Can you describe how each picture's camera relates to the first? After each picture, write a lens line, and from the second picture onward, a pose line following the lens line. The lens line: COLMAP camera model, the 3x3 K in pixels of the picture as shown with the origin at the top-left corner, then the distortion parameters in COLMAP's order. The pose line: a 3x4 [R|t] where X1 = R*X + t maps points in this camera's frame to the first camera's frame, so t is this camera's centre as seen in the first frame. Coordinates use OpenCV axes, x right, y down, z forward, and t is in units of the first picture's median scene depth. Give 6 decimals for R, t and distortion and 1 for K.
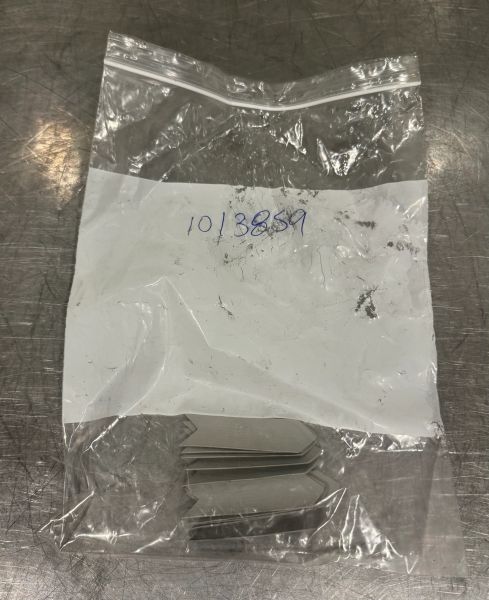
lens RADIAL K [[449.9, 0, 242.6], [0, 449.9, 301.5], [0, 0, 1]] dist [-0.000049, -0.001993]
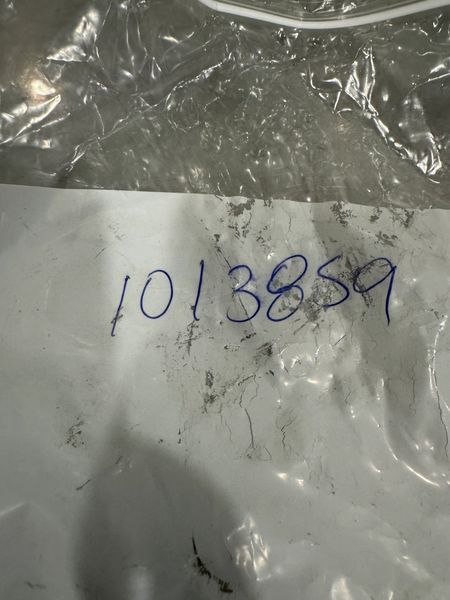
lens RADIAL K [[420.4, 0, 227.1], [0, 420.4, 298.4], [0, 0, 1]] dist [-0.070173, 0.005286]
pose [[0.998824, -0.002228, 0.048434, -0.037022], [-0.002268, 0.995703, 0.092578, -0.199972], [-0.048432, -0.092579, 0.994527, 0.601089]]
